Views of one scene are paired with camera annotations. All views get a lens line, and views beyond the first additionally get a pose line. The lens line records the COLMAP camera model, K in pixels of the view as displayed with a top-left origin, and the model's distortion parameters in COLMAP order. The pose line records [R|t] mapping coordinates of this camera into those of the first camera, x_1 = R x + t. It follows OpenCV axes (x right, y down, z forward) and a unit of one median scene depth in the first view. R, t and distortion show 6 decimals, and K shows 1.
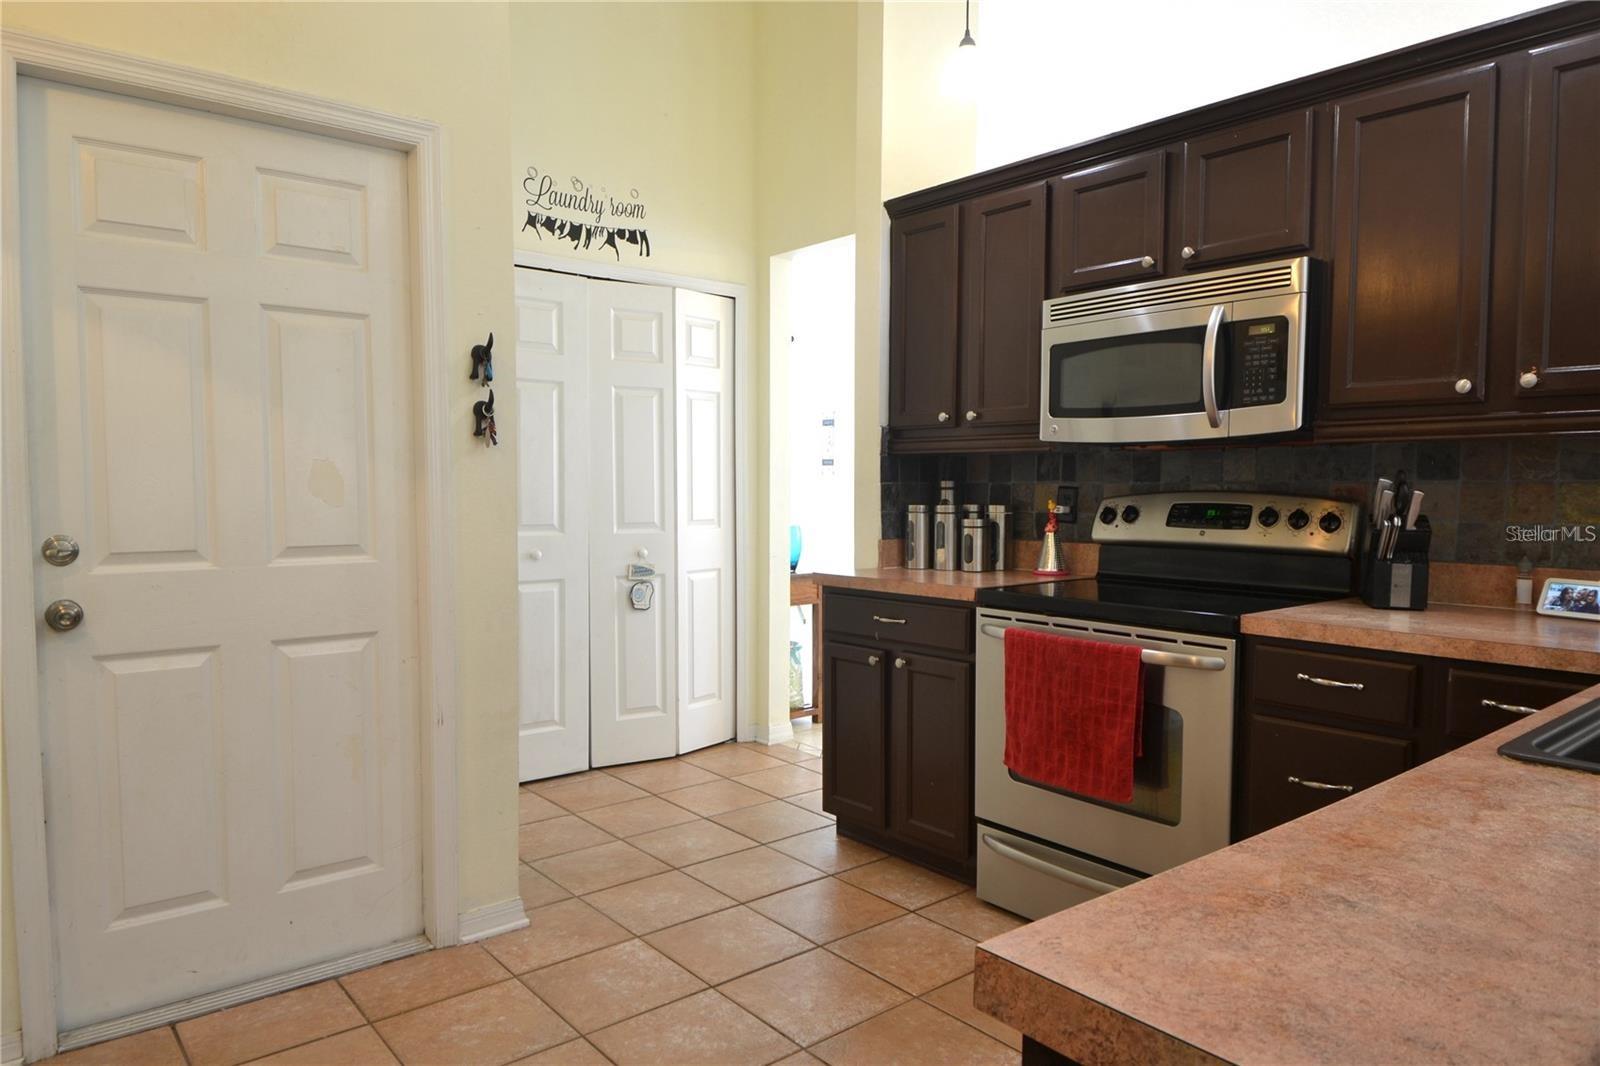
lens RADIAL K [[1021.9, 0, 797.0], [0, 1021.9, 548.1], [0, 0, 1]] dist [0.046249, -0.058249]
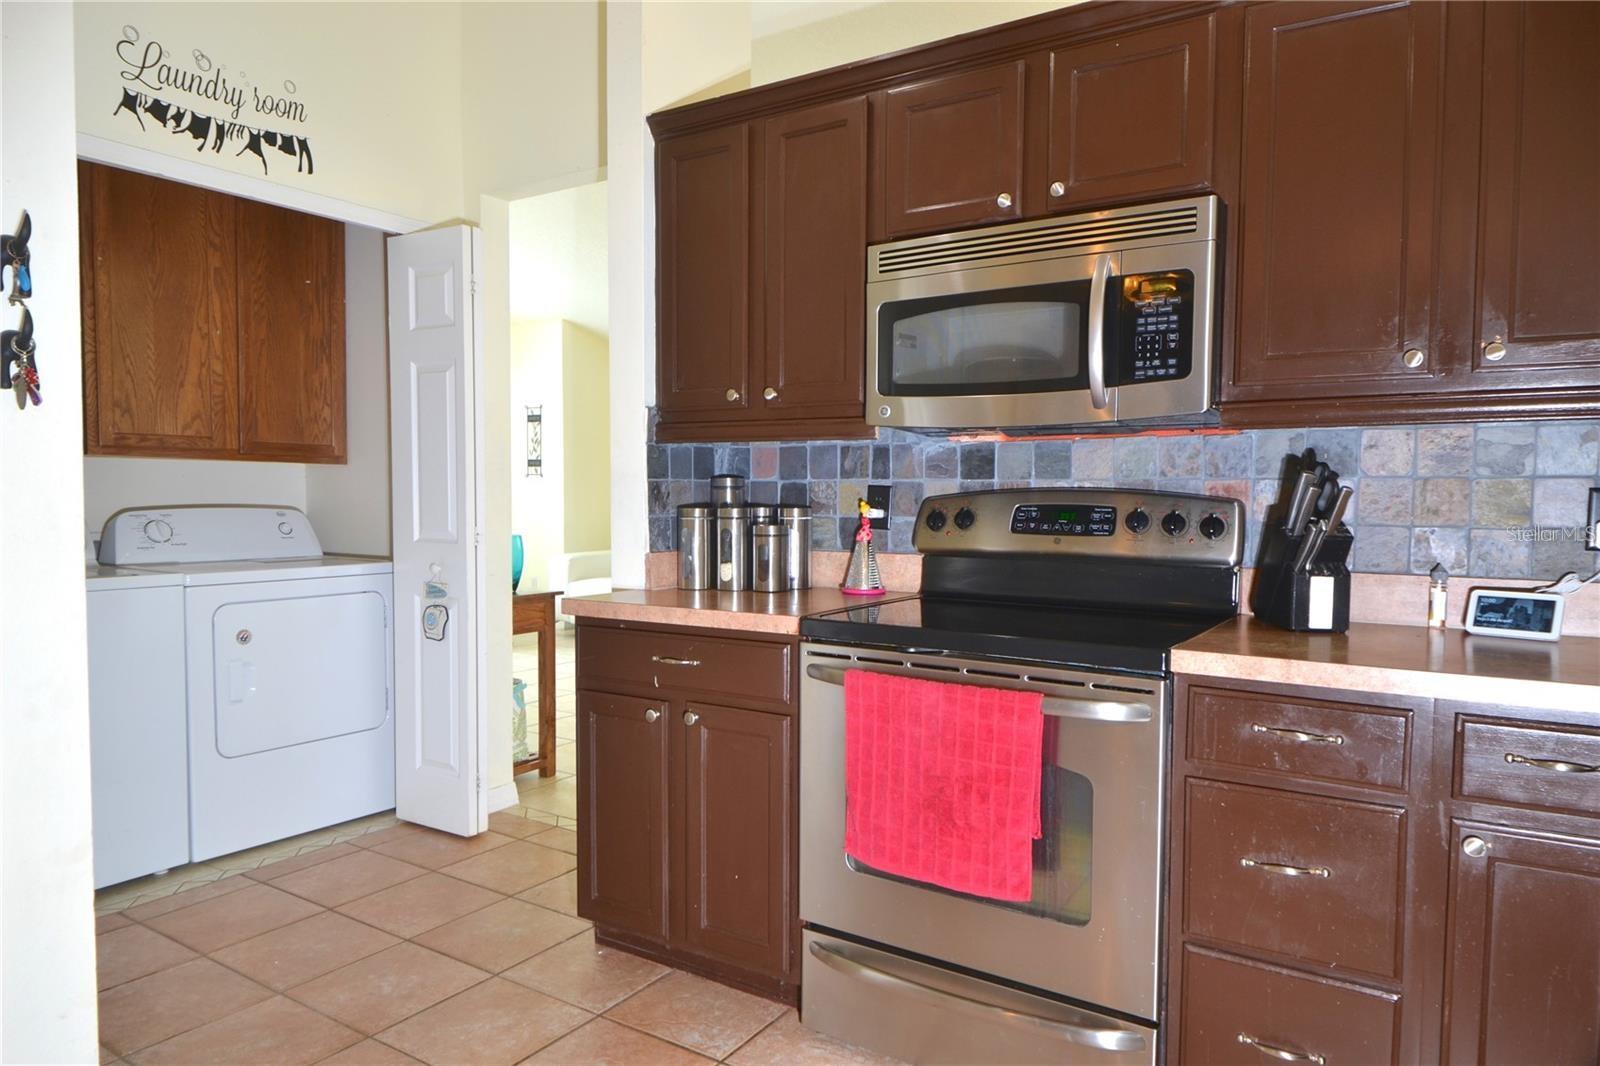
lens RADIAL K [[1021.9, 0, 797.0], [0, 1021.9, 548.1], [0, 0, 1]] dist [0.046249, -0.058249]
pose [[0.956000, -0.012765, 0.293090, -0.038757], [0.014857, 0.999878, -0.004914, -0.006670], [-0.292992, 0.009052, 0.956072, 0.233463]]
